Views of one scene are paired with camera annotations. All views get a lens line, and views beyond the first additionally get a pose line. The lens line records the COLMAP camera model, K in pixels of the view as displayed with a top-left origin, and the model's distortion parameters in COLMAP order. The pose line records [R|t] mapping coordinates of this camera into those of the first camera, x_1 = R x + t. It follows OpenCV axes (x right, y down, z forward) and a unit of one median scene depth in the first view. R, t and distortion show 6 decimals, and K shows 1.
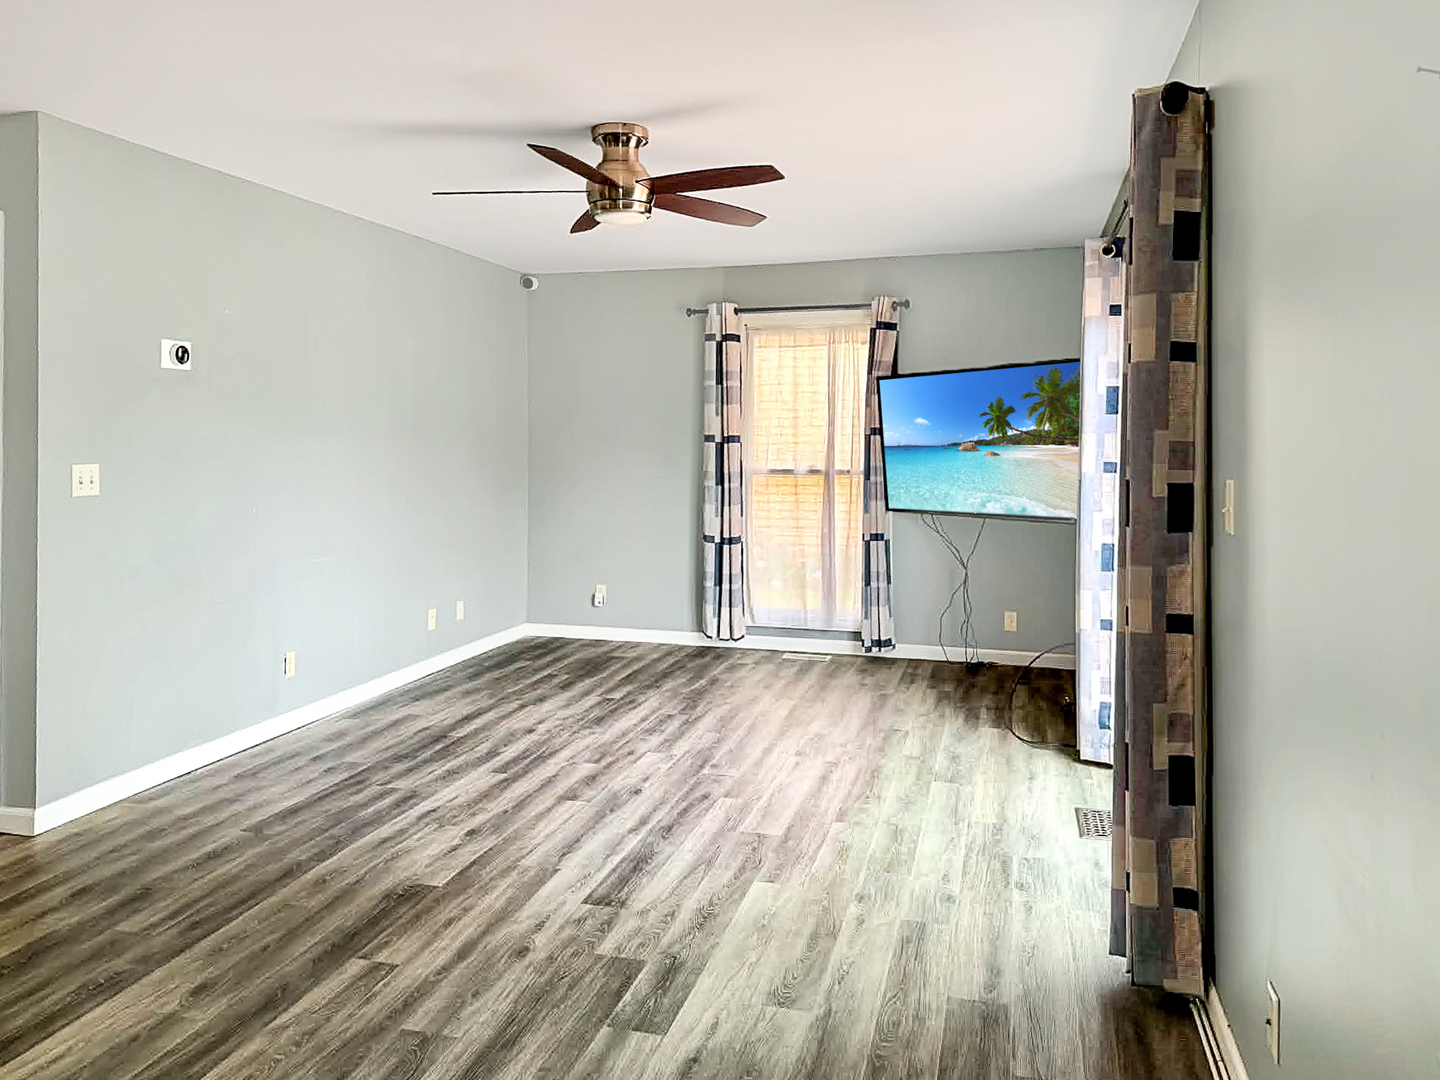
lens RADIAL K [[1027.4, 0, 720.0], [0, 1027.4, 540.0], [0, 0, 1]] dist [-0.071081, -0.006753]
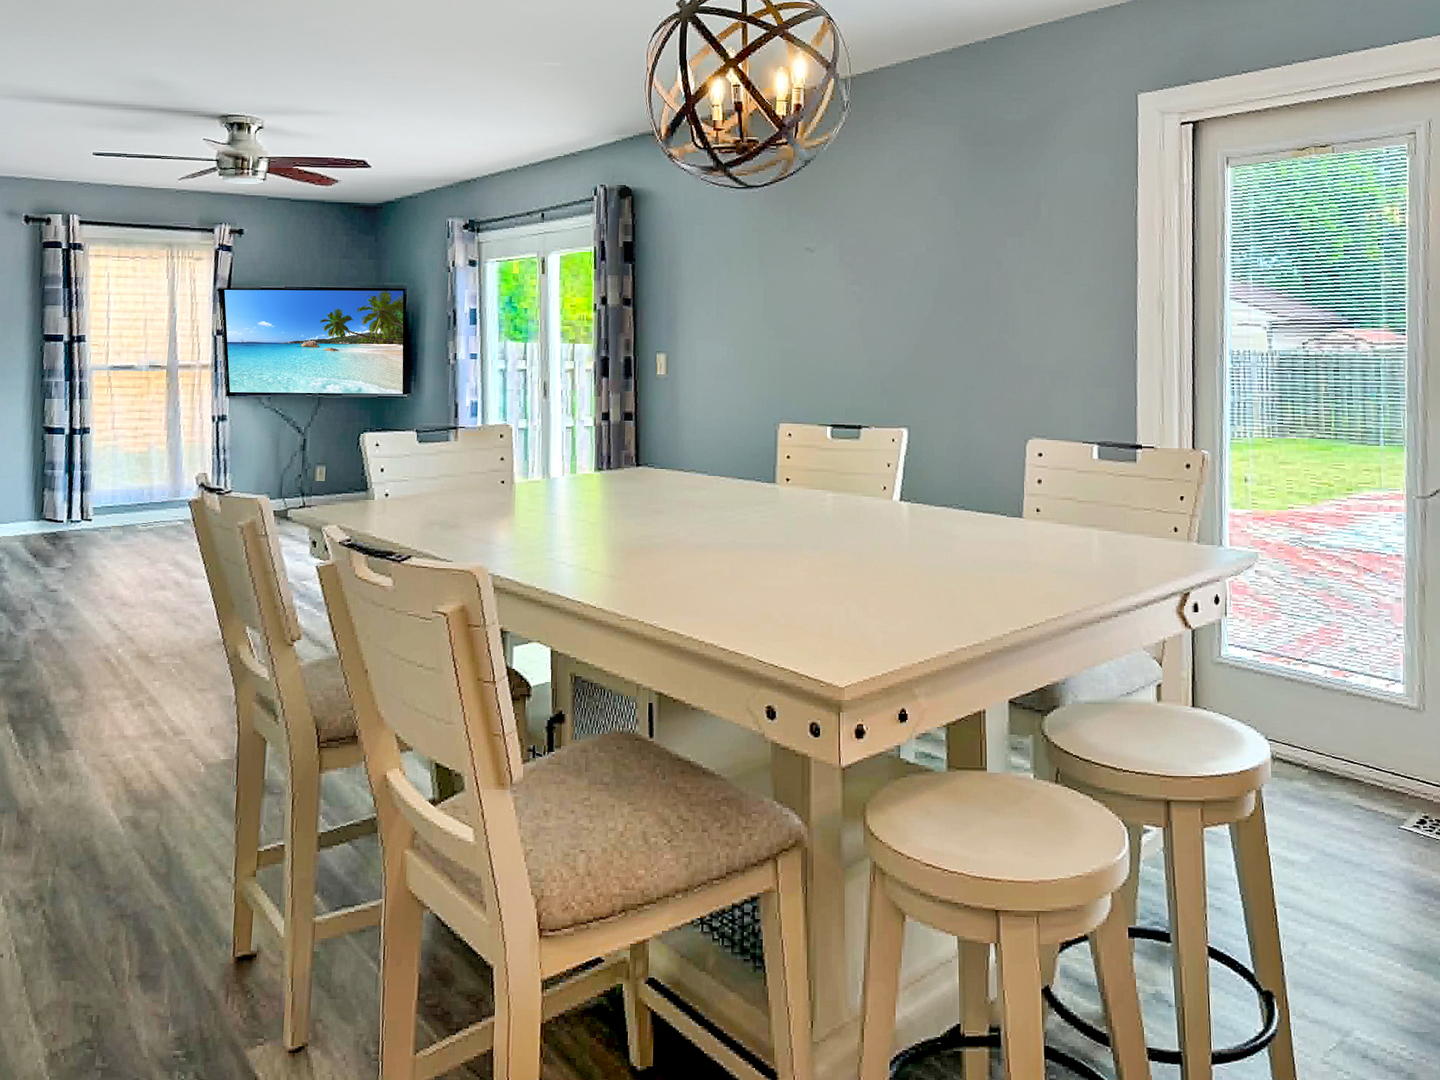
lens RADIAL K [[1027.4, 0, 720.0], [0, 1027.4, 540.0], [0, 0, 1]] dist [-0.071081, -0.006753]
pose [[0.529636, -0.149848, 0.834884, -0.580658], [0.064067, 0.988527, 0.136782, 0.015563], [-0.845802, -0.018956, 0.533160, -0.173437]]
